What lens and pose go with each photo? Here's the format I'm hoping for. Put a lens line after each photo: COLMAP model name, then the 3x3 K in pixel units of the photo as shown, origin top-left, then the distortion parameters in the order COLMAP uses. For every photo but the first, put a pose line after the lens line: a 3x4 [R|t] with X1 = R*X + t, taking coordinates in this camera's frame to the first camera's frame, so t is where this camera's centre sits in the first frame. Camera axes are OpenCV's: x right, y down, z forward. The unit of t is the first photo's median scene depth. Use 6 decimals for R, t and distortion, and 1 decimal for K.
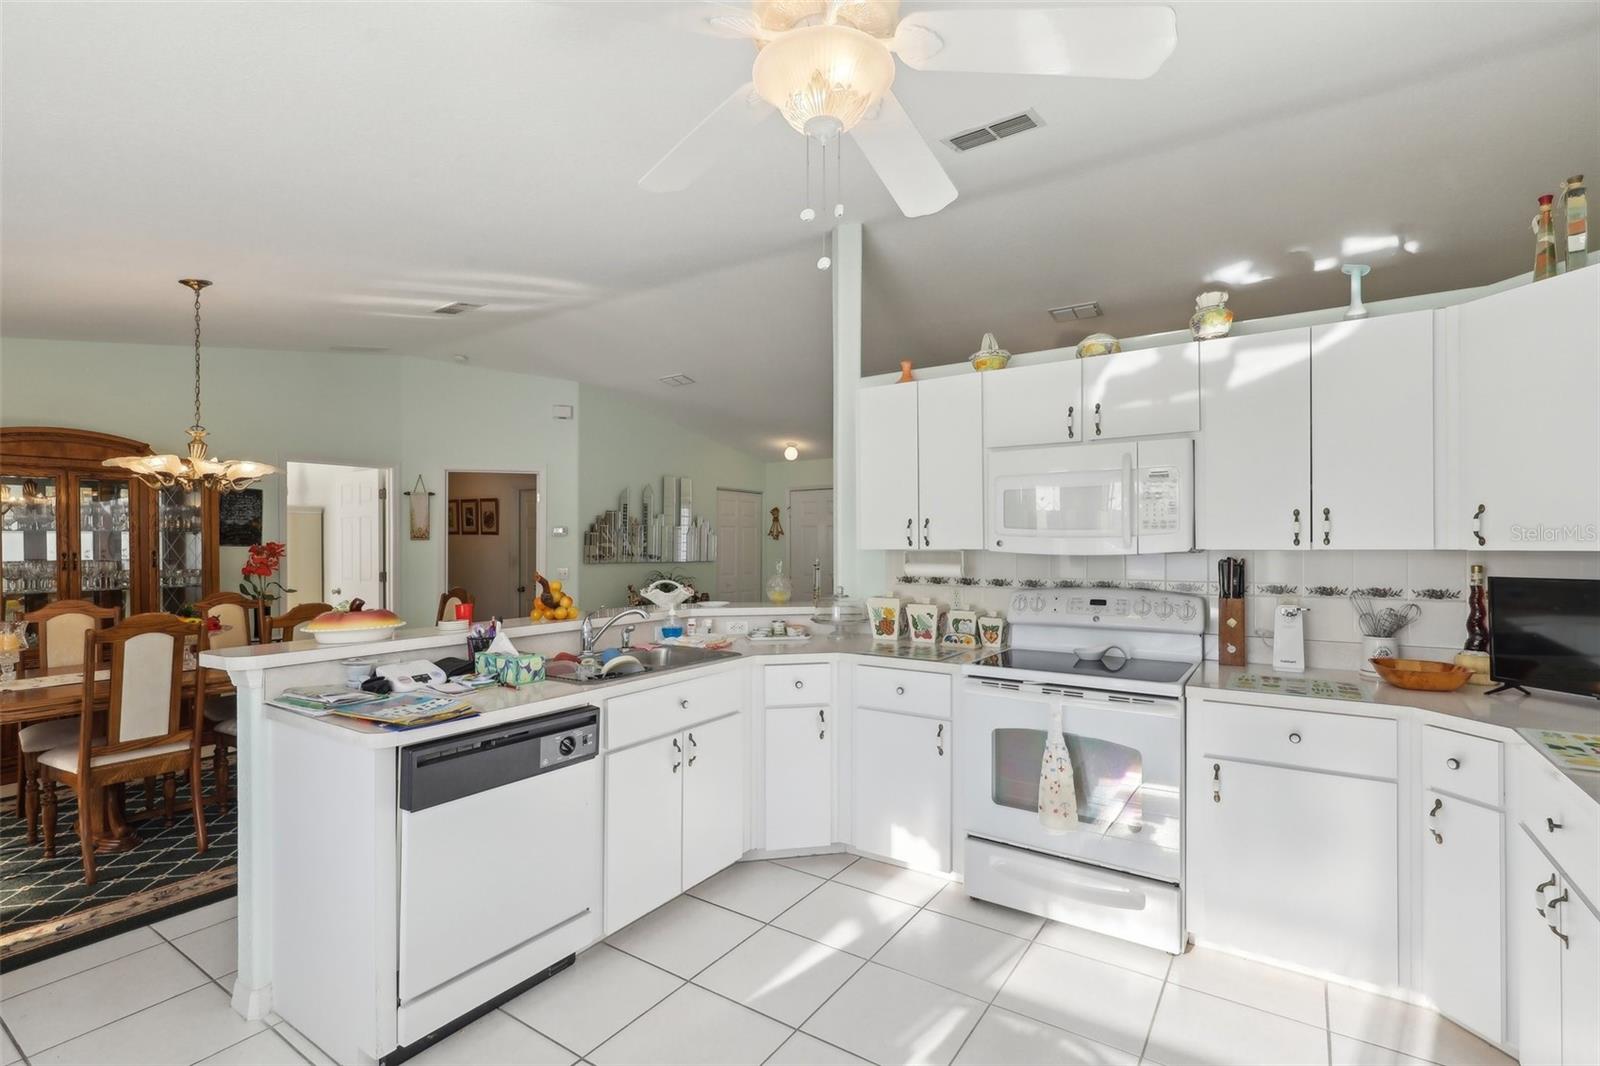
lens RADIAL K [[738.4, 0, 797.1], [0, 738.4, 545.7], [0, 0, 1]] dist [-0.001044, 0.001489]
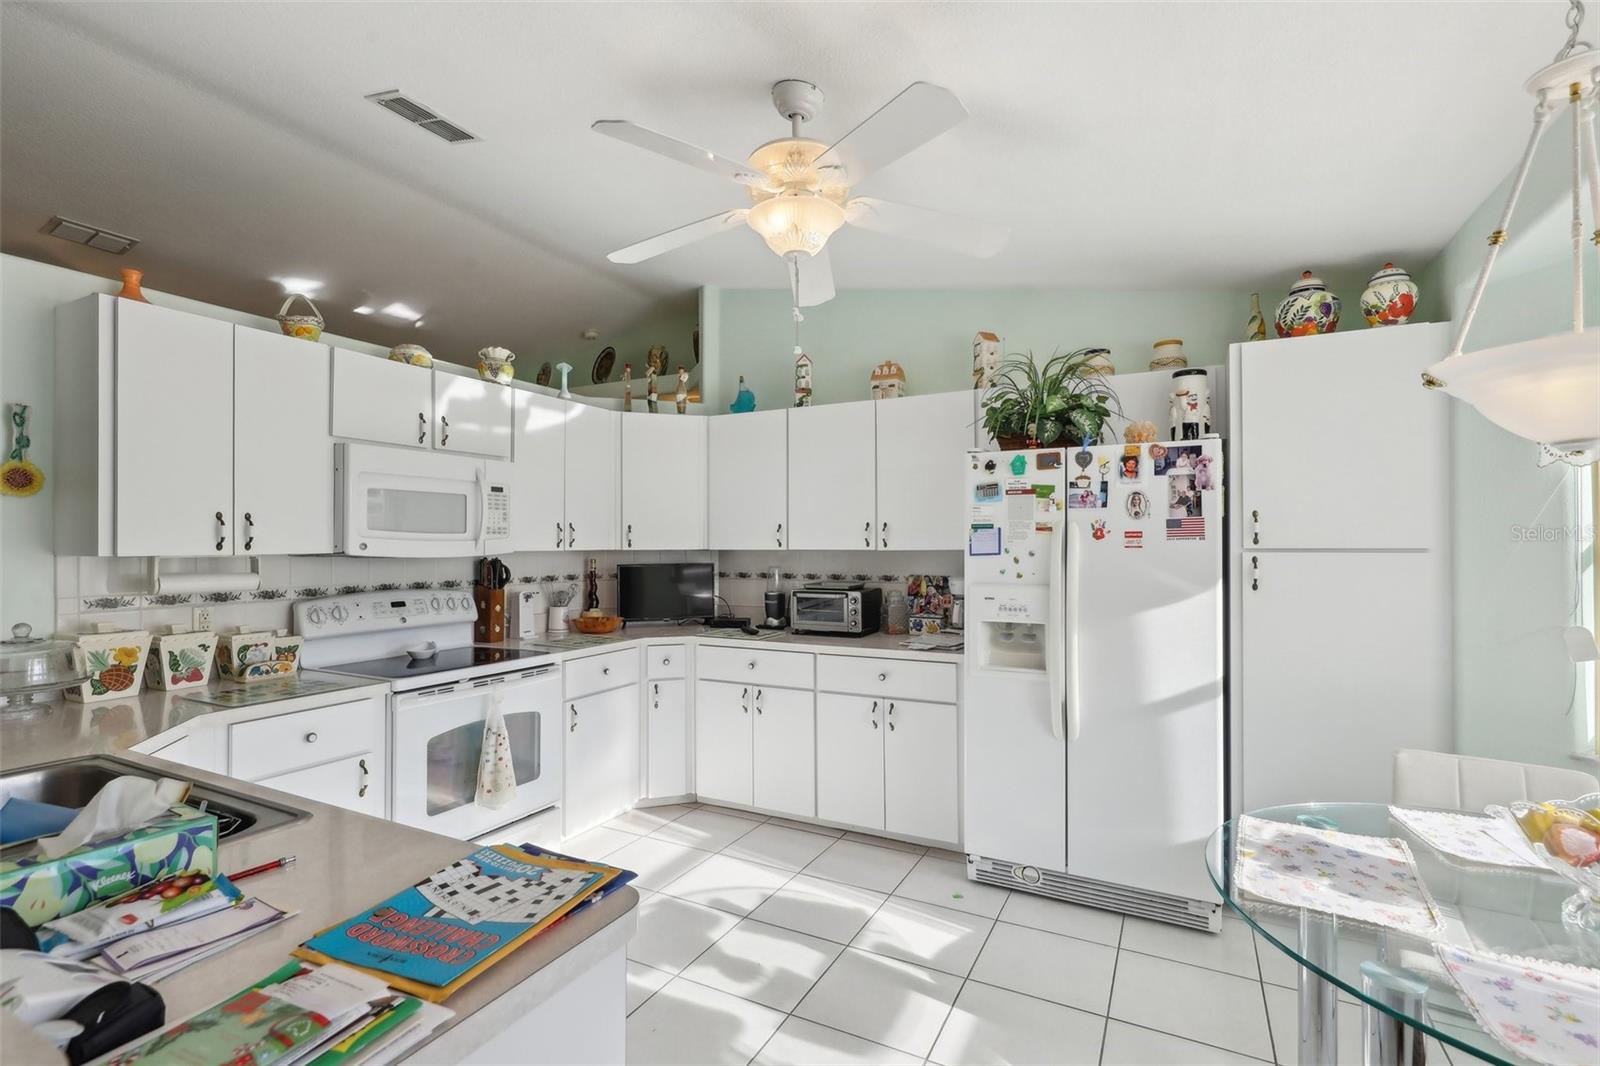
lens RADIAL K [[738.4, 0, 797.5], [0, 738.4, 537.8], [0, 0, 1]] dist [-0.001044, 0.001489]
pose [[-0.128390, 0.013284, 0.991635, -0.623594], [0.004893, 0.999907, -0.012761, 0.000483], [-0.991712, 0.003214, -0.128443, 0.539229]]
